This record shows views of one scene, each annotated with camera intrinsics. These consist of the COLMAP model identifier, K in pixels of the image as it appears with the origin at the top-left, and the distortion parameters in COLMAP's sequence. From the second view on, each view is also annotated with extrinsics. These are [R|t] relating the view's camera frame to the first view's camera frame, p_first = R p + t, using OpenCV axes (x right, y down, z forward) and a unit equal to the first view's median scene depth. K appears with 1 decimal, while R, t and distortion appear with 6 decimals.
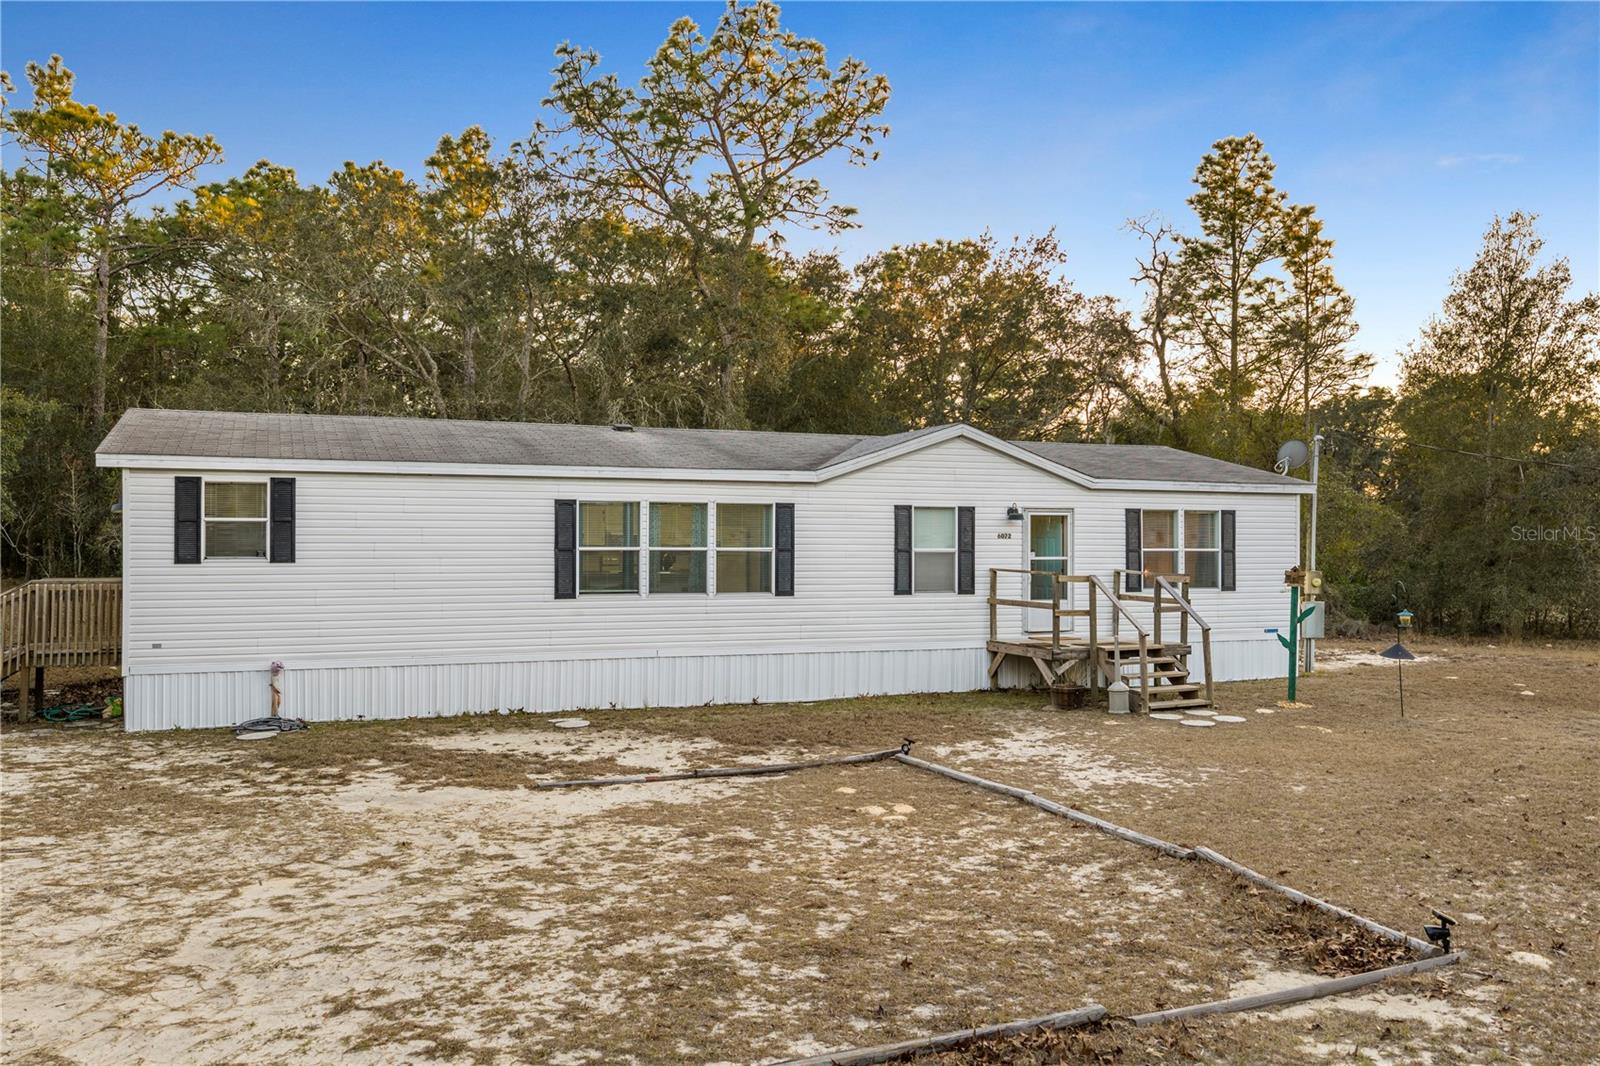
lens RADIAL K [[1323.4, 0, 810.2], [0, 1323.4, 535.7], [0, 0, 1]] dist [0.009891, -0.020699]
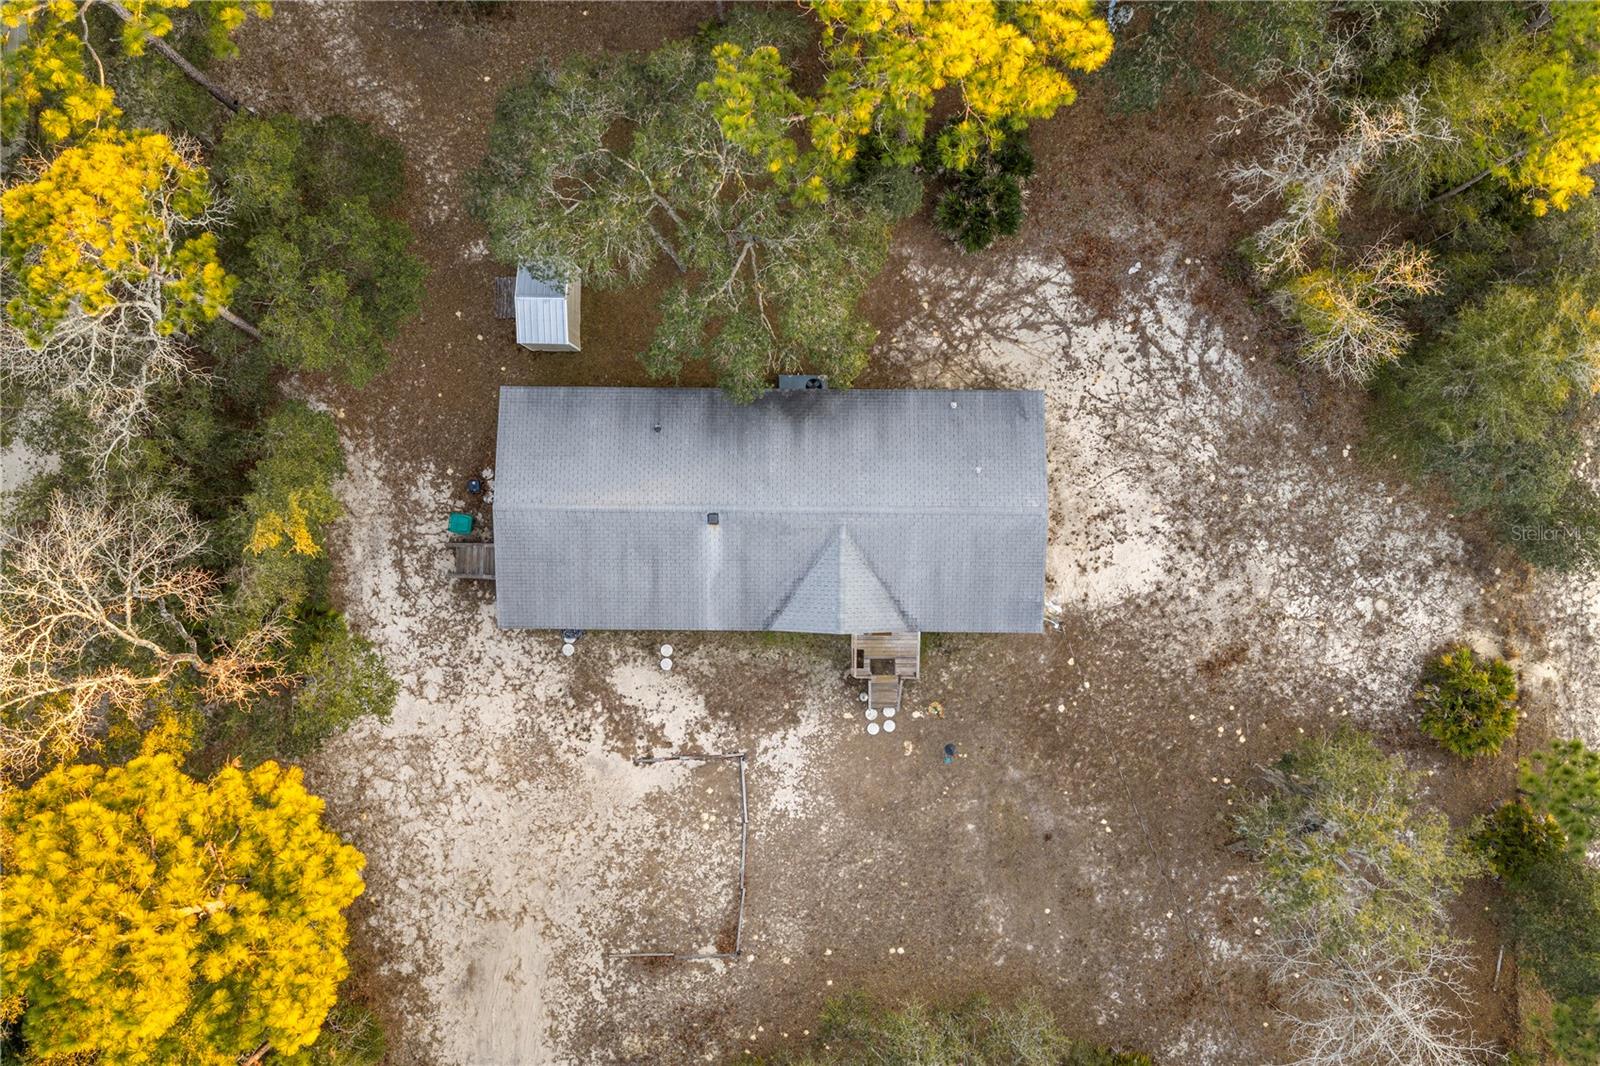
lens RADIAL K [[1323.4, 0, 800.1], [0, 1323.4, 533.5], [0, 0, 1]] dist [0.009891, -0.020699]
pose [[0.922199, 0.386712, 0.001267, -0.018876], [0.003054, -0.010559, 0.999940, -2.825469], [0.386702, -0.922140, -0.010919, 1.421379]]
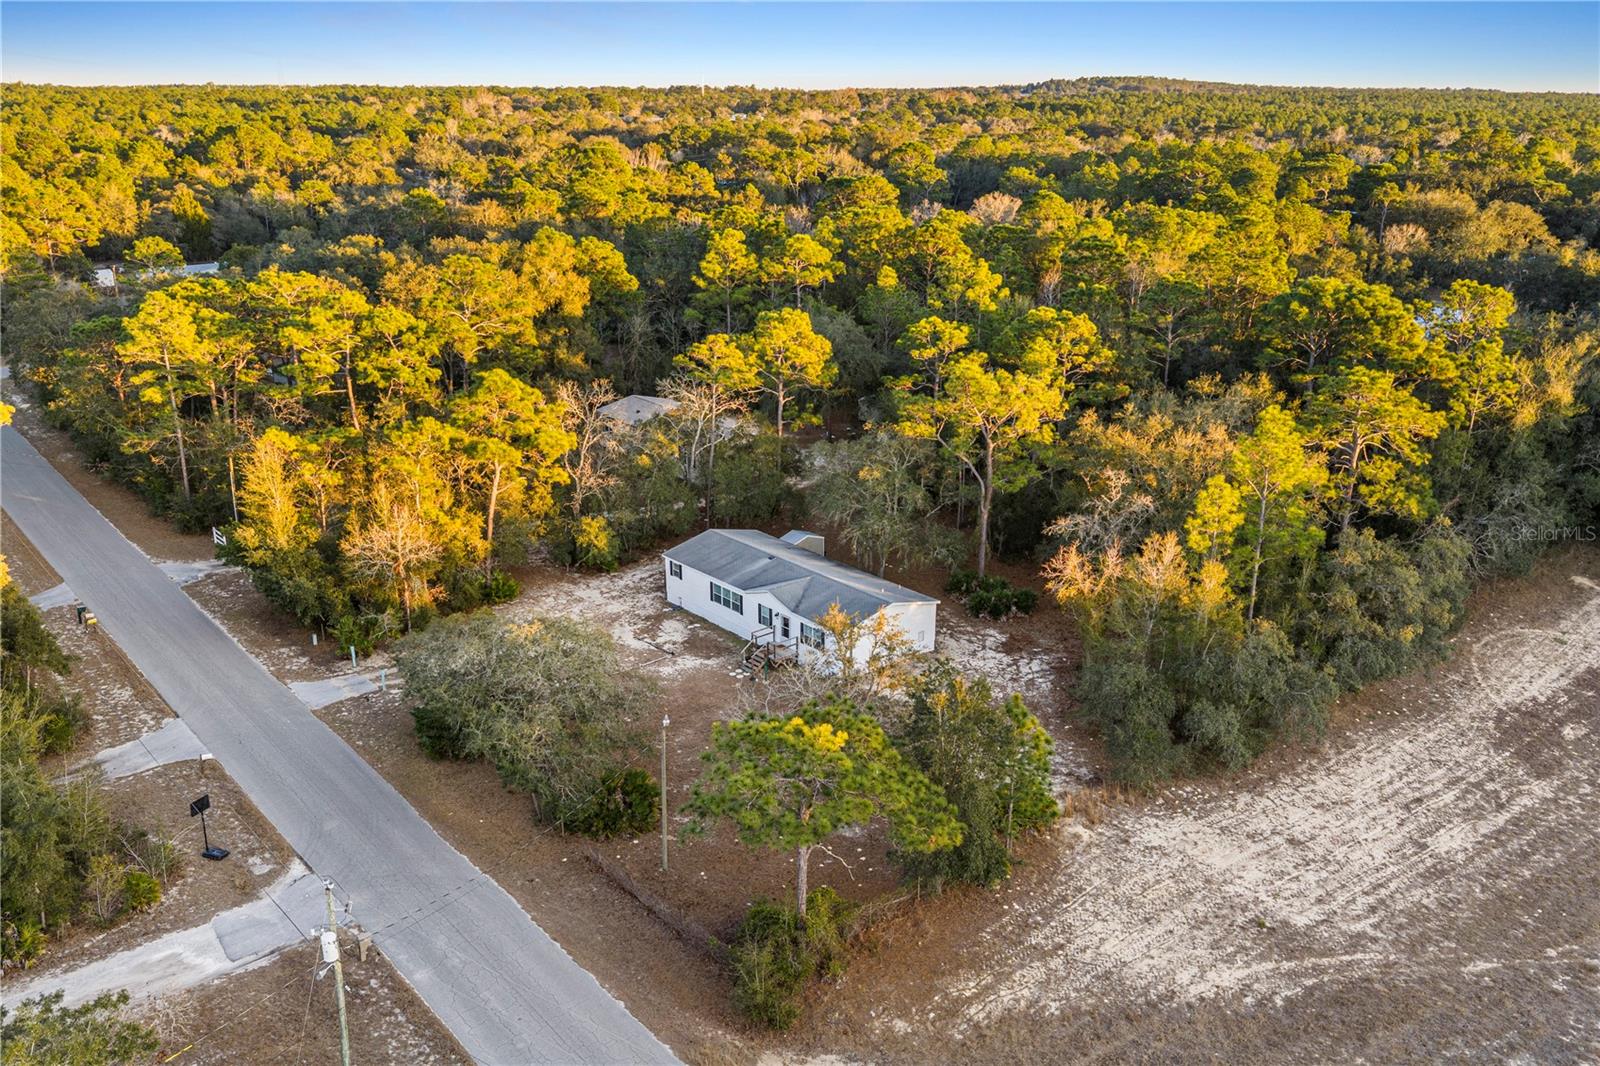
lens RADIAL K [[1323.4, 0, 801.3], [0, 1323.4, 529.5], [0, 0, 1]] dist [0.009891, -0.020699]
pose [[0.305667, 0.301146, -0.903260, 4.658636], [0.006403, 0.947993, 0.318227, -1.924089], [0.952117, -0.103056, 0.287842, -0.068584]]
